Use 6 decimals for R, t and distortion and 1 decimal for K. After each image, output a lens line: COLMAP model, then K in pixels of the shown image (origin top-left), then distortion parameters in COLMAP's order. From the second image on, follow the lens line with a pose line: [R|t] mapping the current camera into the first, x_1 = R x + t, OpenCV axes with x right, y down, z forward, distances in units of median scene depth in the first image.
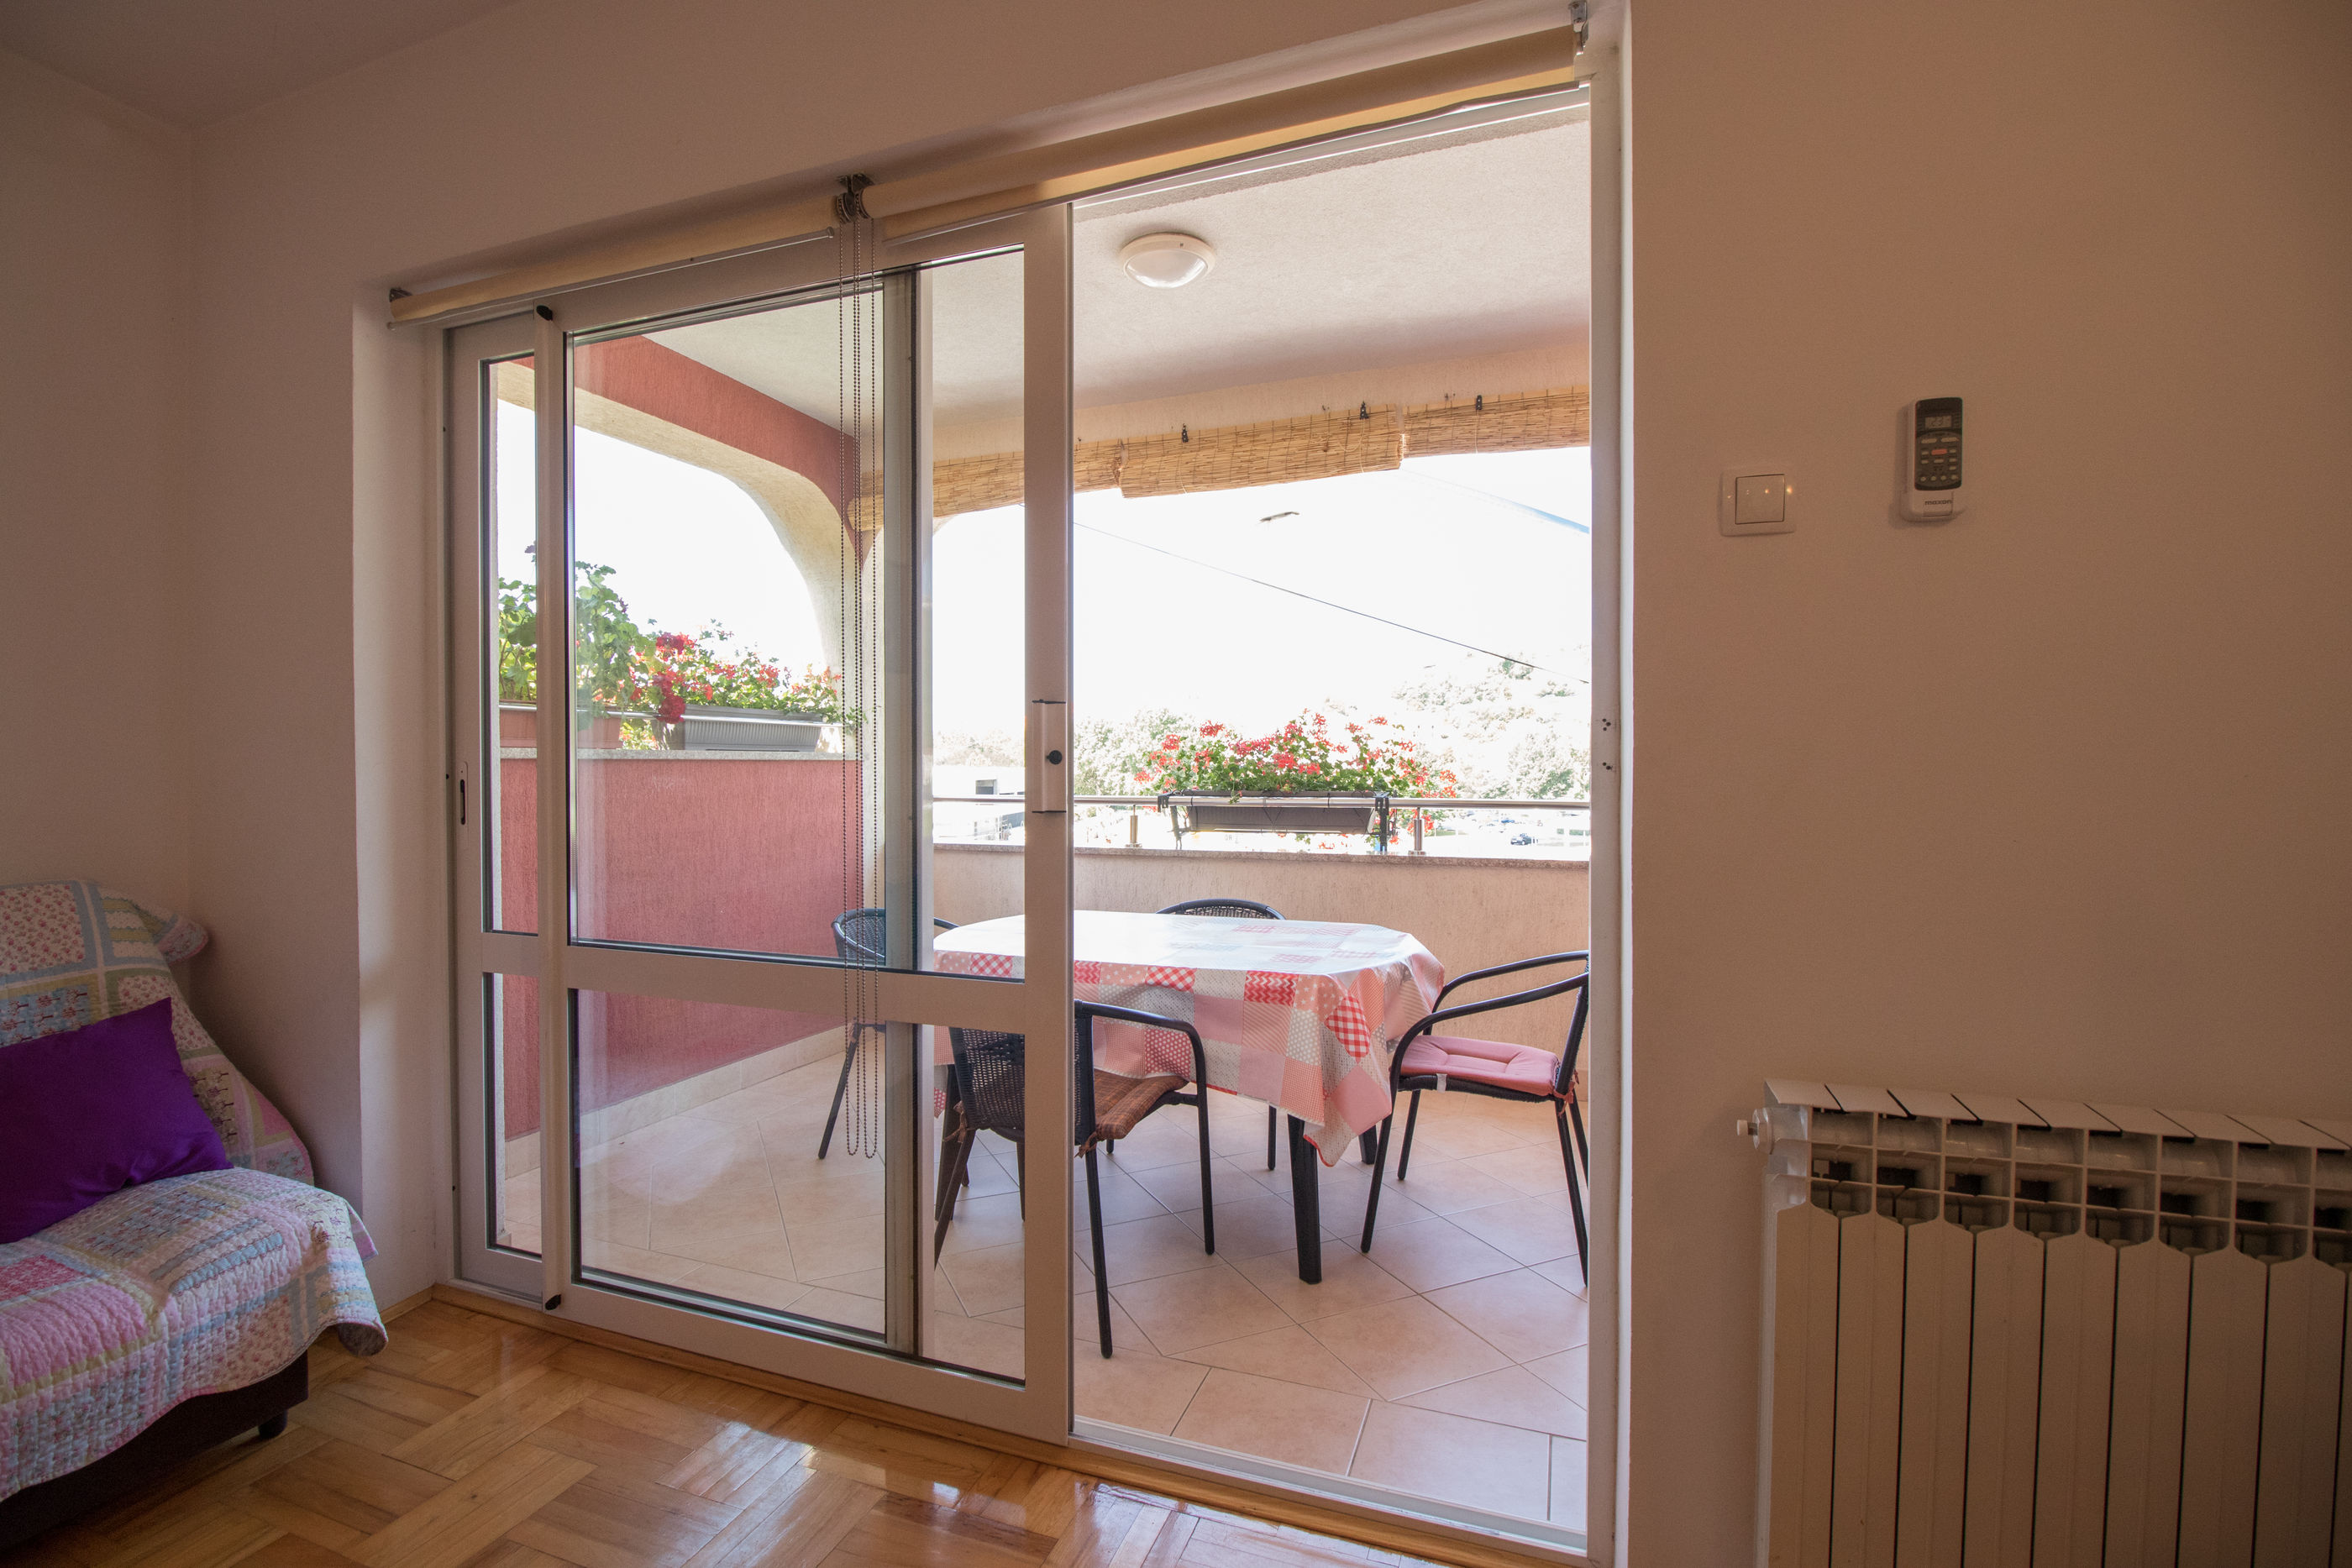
lens RADIAL K [[1082.7, 0, 1155.6], [0, 1082.7, 777.8], [0, 0, 1]] dist [0.000287, -0.014002]
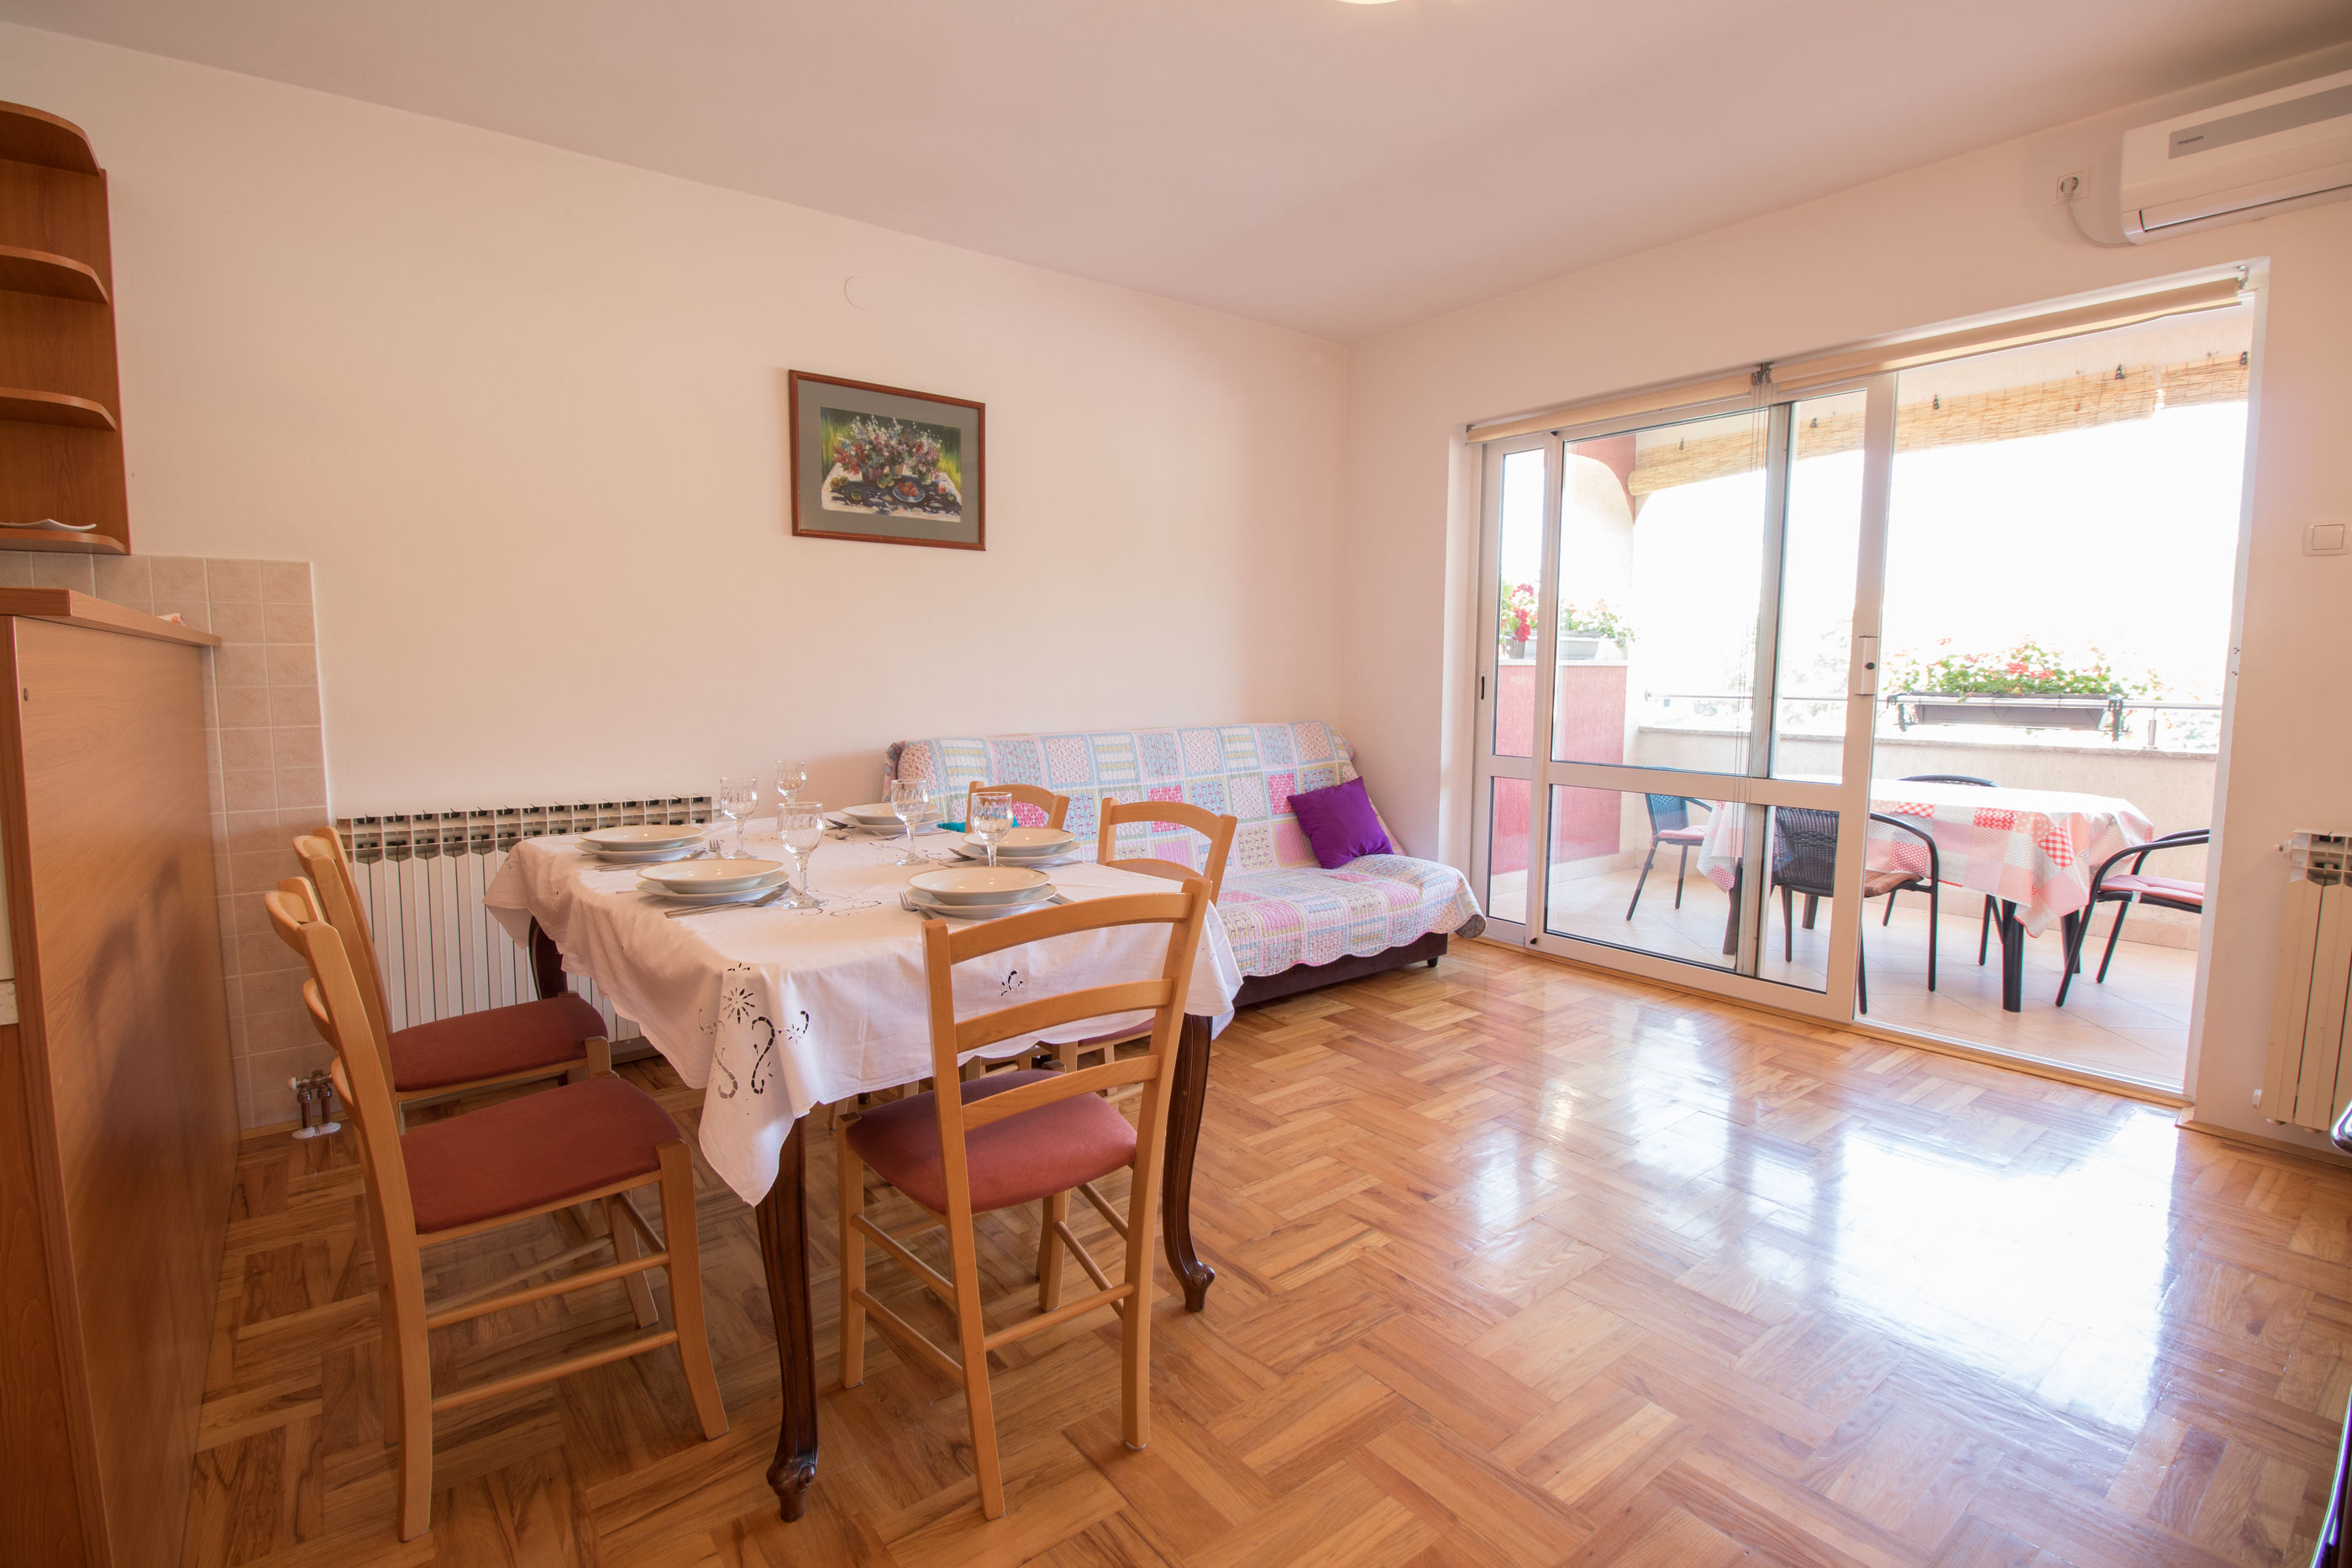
lens RADIAL K [[1082.7, 0, 1155.6], [0, 1082.7, 777.8], [0, 0, 1]] dist [0.000287, -0.014002]
pose [[0.852715, 0.055559, -0.519414, -0.091892], [-0.009459, 0.995807, 0.090986, 0.008419], [0.522291, -0.072672, 0.849665, -0.707021]]
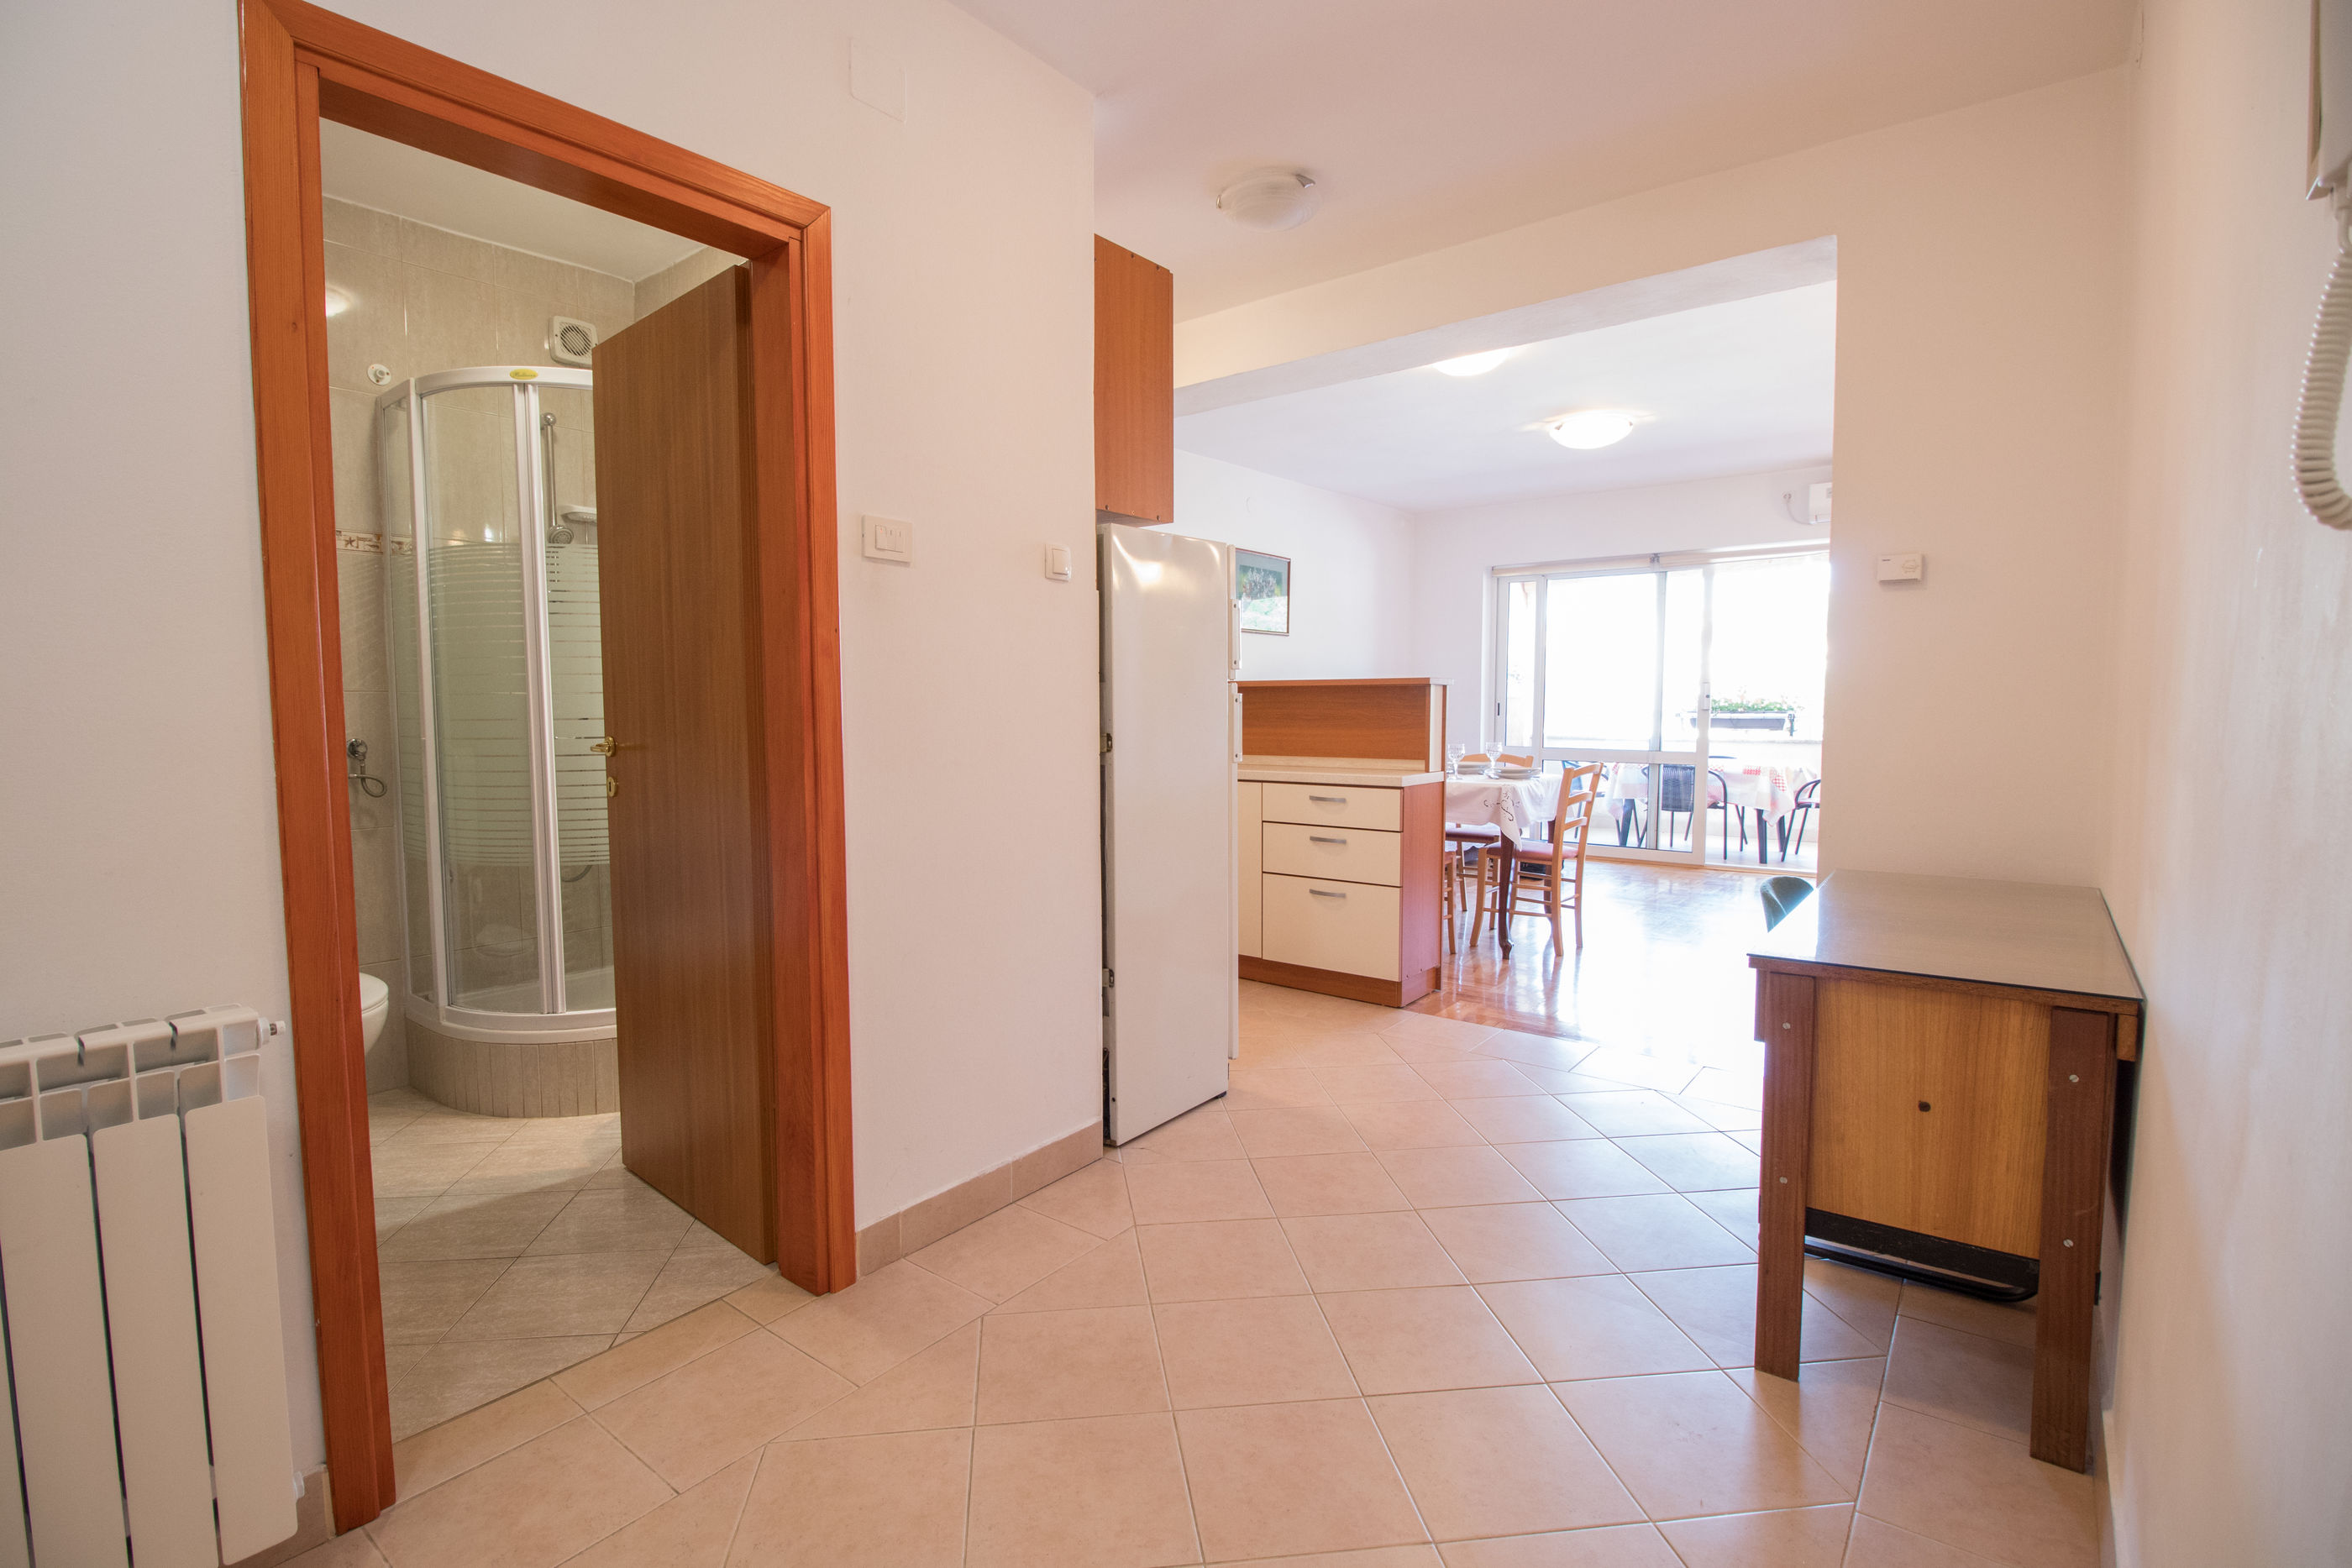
lens RADIAL K [[1082.7, 0, 1155.6], [0, 1082.7, 777.8], [0, 0, 1]] dist [0.000287, -0.014002]
pose [[0.951333, 0.020482, -0.307485, -0.450675], [-0.002485, 0.998266, 0.058805, 0.029286], [0.308156, -0.055179, 0.949734, -1.966020]]
